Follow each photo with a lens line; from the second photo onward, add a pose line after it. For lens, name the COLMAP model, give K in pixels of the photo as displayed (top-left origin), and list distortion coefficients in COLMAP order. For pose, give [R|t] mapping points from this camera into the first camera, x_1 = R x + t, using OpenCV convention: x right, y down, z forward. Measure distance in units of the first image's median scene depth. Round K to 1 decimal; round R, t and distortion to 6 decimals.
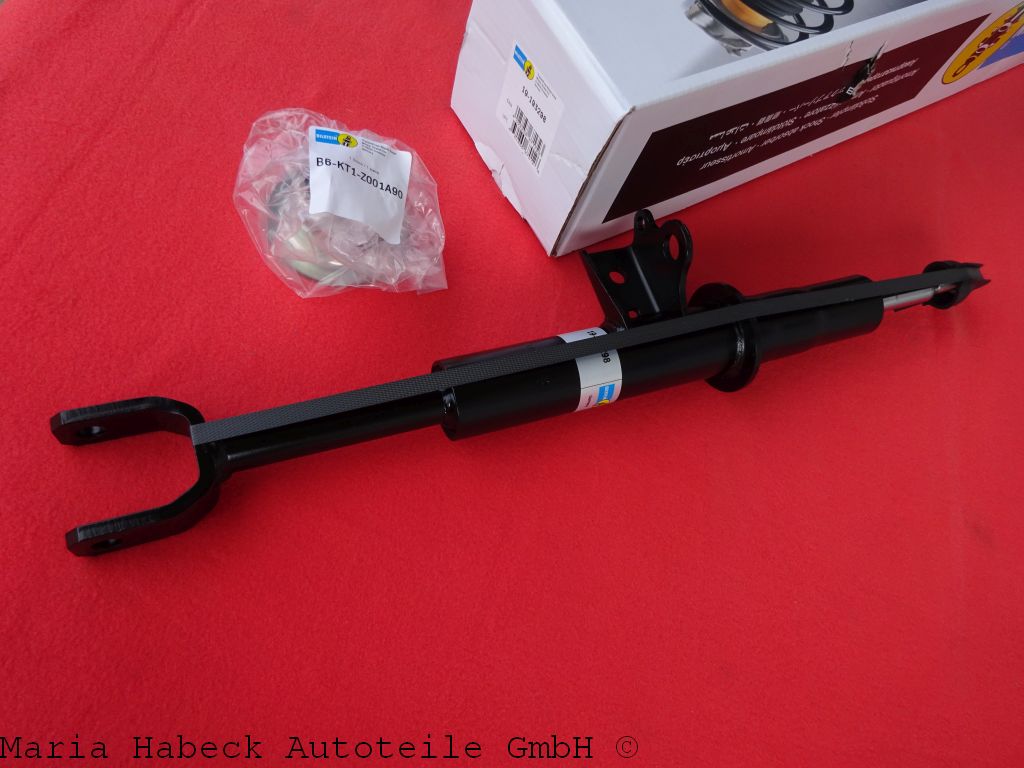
lens RADIAL K [[717.3, 0, 512.0], [0, 717.3, 384.0], [0, 0, 1]] dist [-0.003958, 0.000649]
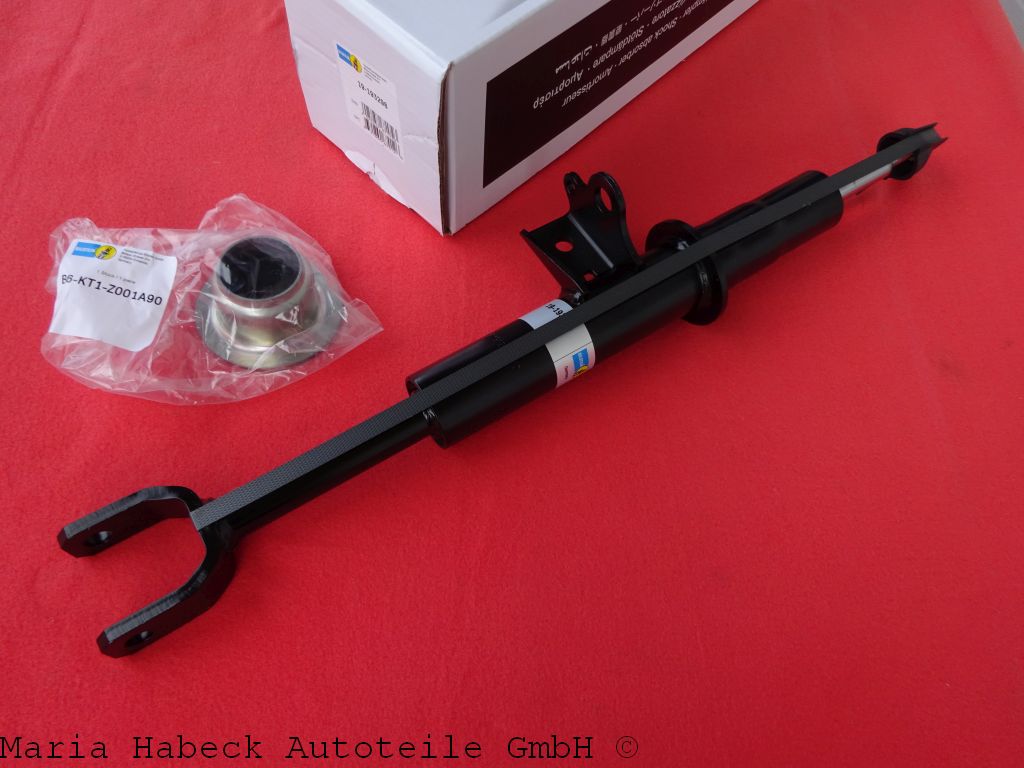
lens RADIAL K [[733.5, 0, 512.5], [0, 733.5, 387.4], [0, 0, 1]] dist [-0.003167, 0.000469]
pose [[0.952280, -0.303147, -0.035570, 0.129085], [0.302571, 0.952902, -0.020723, 0.080820], [0.040177, 0.008972, 0.999152, -0.014200]]
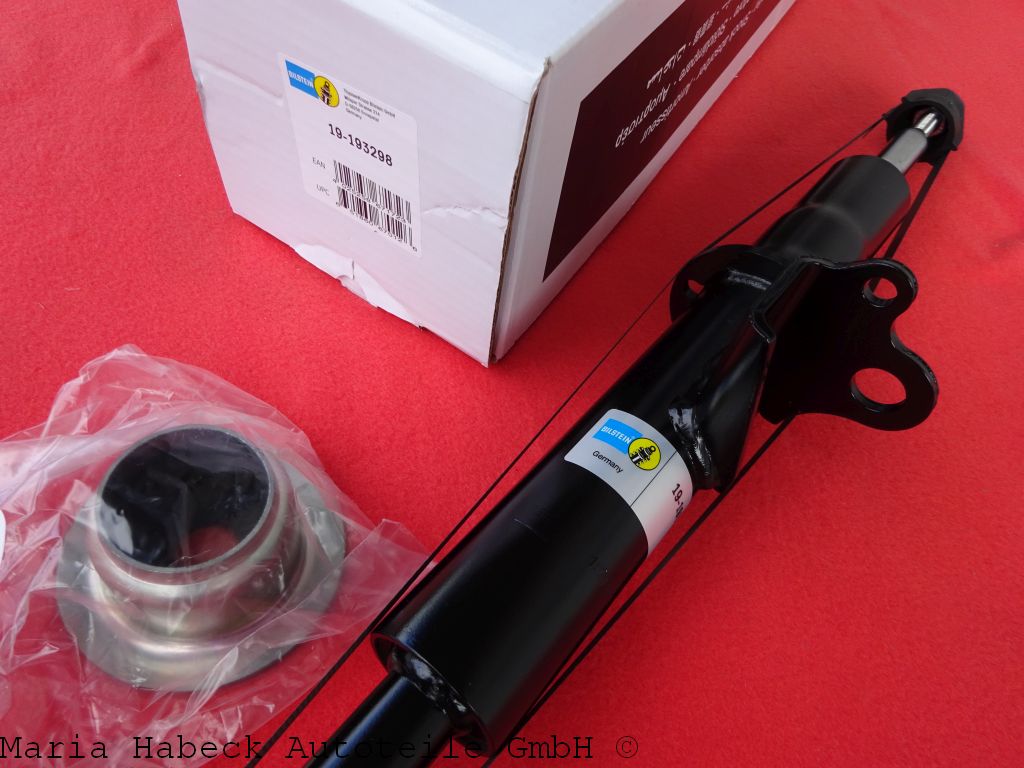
lens RADIAL K [[741.7, 0, 512.0], [0, 741.7, 384.0], [0, 0, 1]] dist [0.004962, -0.001264]
pose [[0.895104, -0.427726, 0.125856, -0.016076], [0.436464, 0.898249, -0.051461, -0.140118], [-0.091039, 0.100994, 0.990713, 0.432298]]
